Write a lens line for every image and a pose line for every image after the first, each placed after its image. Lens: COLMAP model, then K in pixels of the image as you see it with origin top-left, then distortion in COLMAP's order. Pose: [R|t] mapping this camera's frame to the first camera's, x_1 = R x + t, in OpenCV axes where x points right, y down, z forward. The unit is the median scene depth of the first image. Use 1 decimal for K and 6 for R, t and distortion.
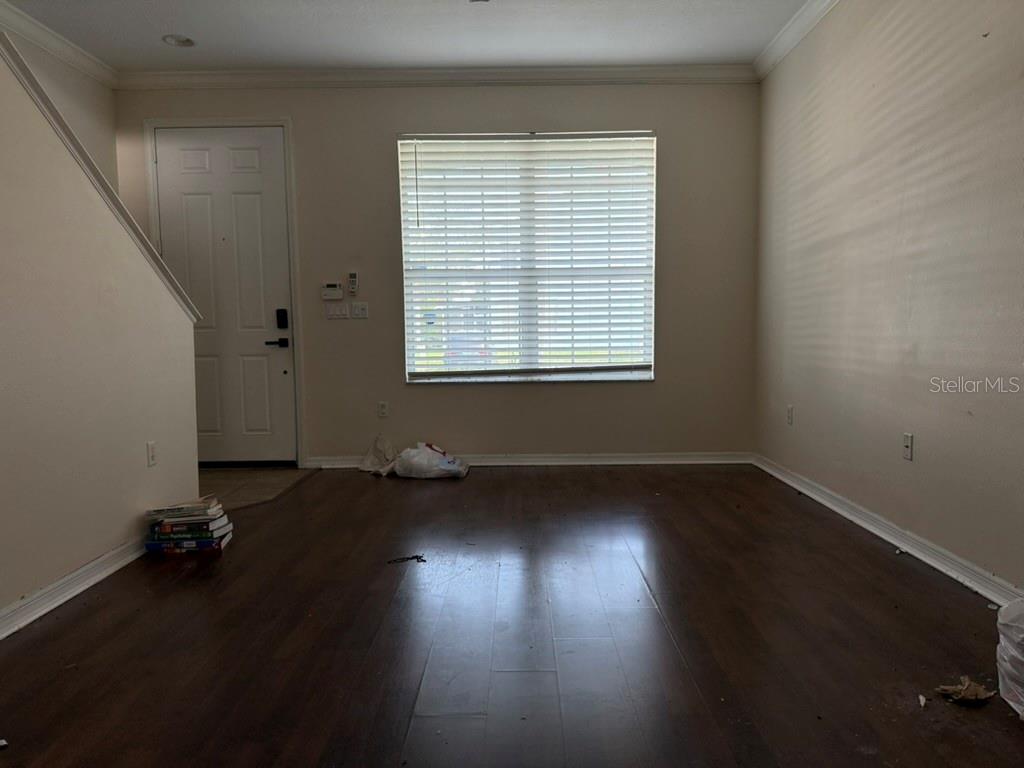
lens RADIAL K [[717.3, 0, 513.7], [0, 717.3, 389.1], [0, 0, 1]] dist [0.078397, -0.094571]
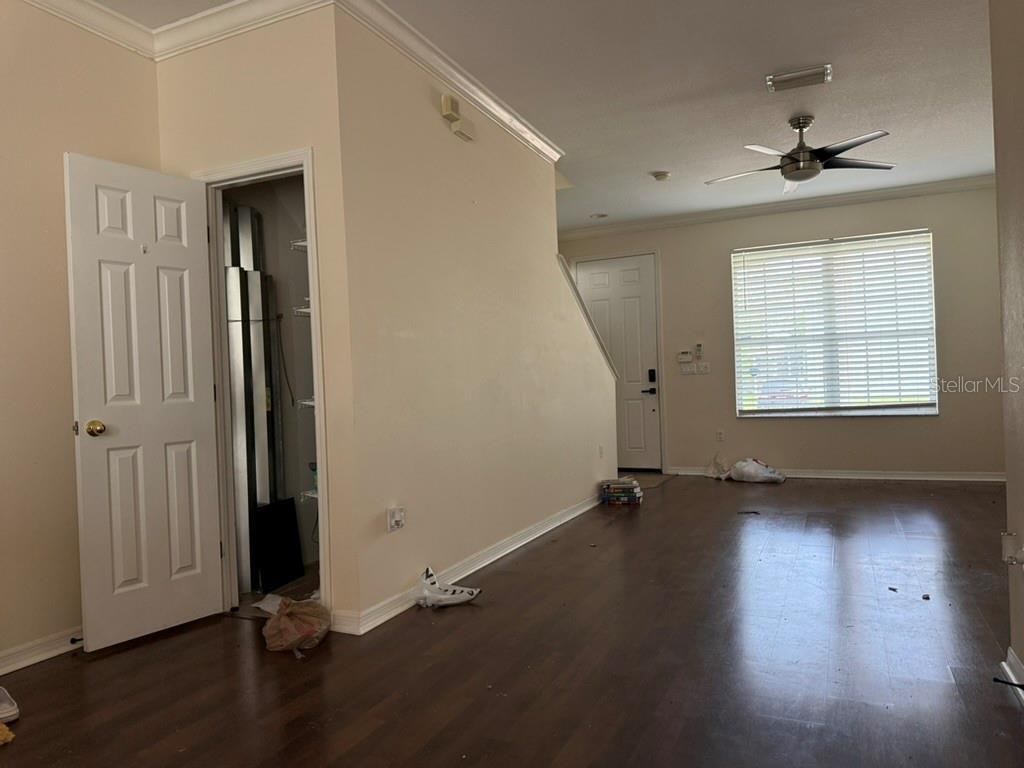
lens RADIAL K [[706.0, 0, 510.8], [0, 706.0, 389.5], [0, 0, 1]] dist [0.132593, -0.217669]
pose [[0.909401, -0.019142, -0.415480, 0.034209], [-0.008103, 0.997935, -0.063715, 0.031413], [0.415841, 0.061309, 0.907368, -0.500649]]
